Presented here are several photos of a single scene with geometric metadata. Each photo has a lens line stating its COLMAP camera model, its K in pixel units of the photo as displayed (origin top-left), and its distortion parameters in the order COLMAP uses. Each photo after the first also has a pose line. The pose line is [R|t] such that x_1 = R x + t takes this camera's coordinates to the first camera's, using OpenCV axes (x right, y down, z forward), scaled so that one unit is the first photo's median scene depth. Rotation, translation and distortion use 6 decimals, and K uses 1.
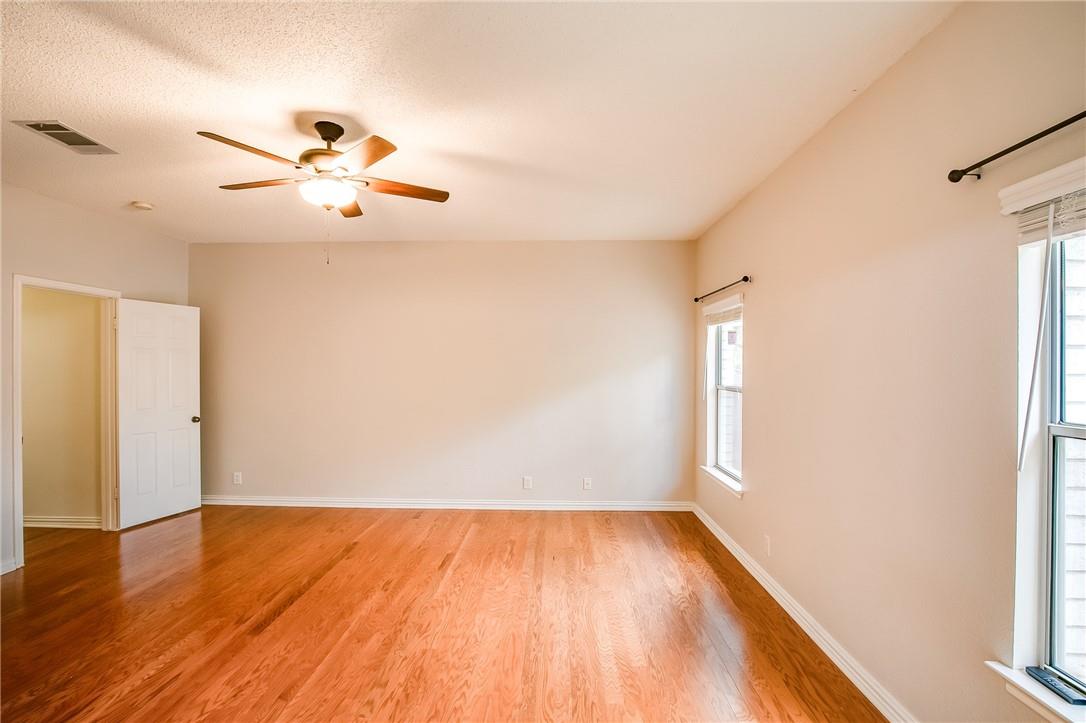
lens RADIAL K [[502.0, 0, 543.6], [0, 502.0, 368.1], [0, 0, 1]] dist [-0.027984, 0.000428]
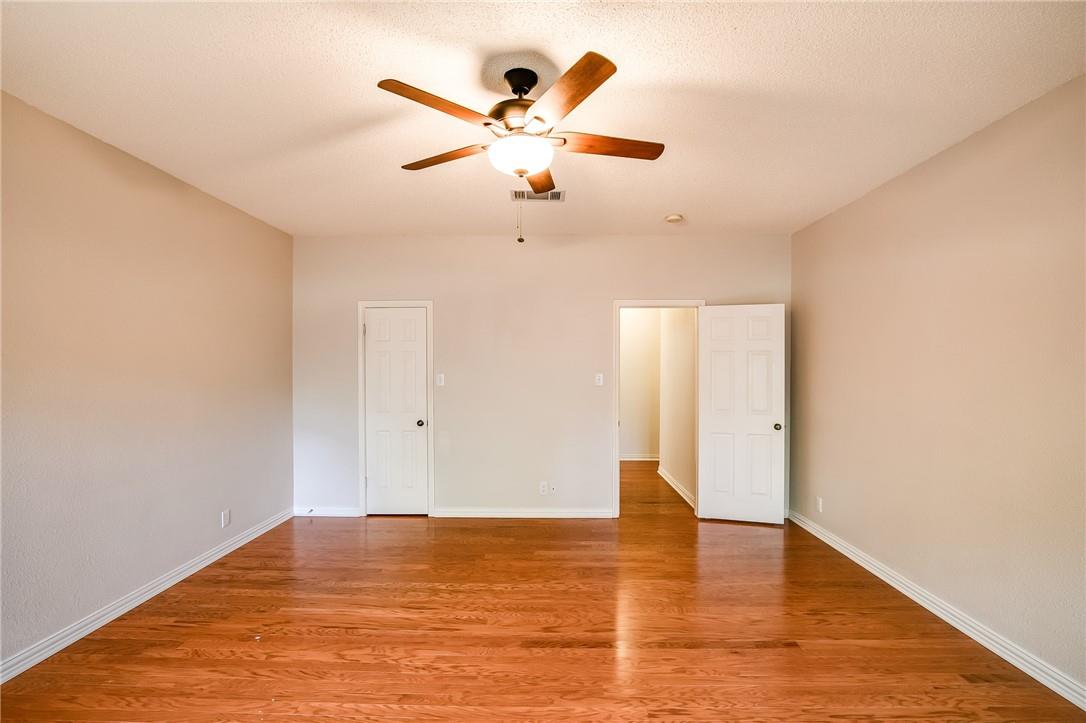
lens RADIAL K [[497.7, 0, 546.6], [0, 497.7, 369.7], [0, 0, 1]] dist [-0.028474, 0.000346]
pose [[0.001283, 0.004246, -0.999990, 0.360244], [-0.004201, 0.999982, 0.004241, -0.005615], [0.999990, 0.004196, 0.001301, 0.982084]]
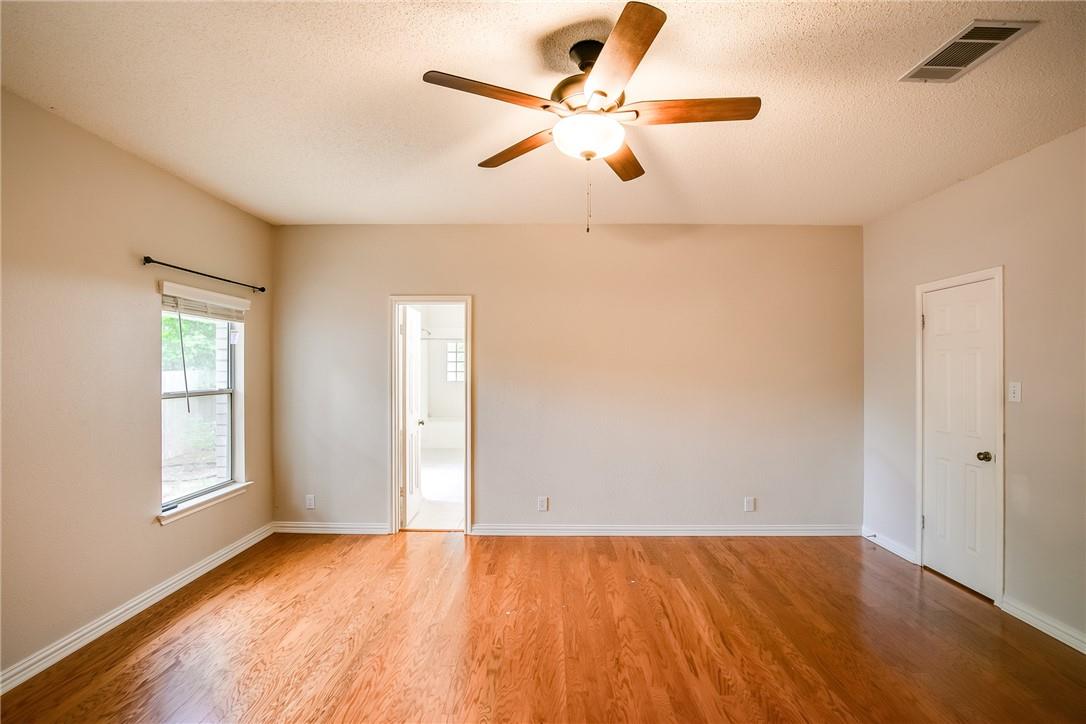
lens RADIAL K [[502.0, 0, 543.6], [0, 502.0, 368.6], [0, 0, 1]] dist [-0.027984, 0.000428]
pose [[-0.999934, -0.004442, -0.010625, -0.338169], [-0.004473, 0.999986, 0.002951, -0.008869], [0.010612, 0.002999, -0.999939, 1.644670]]
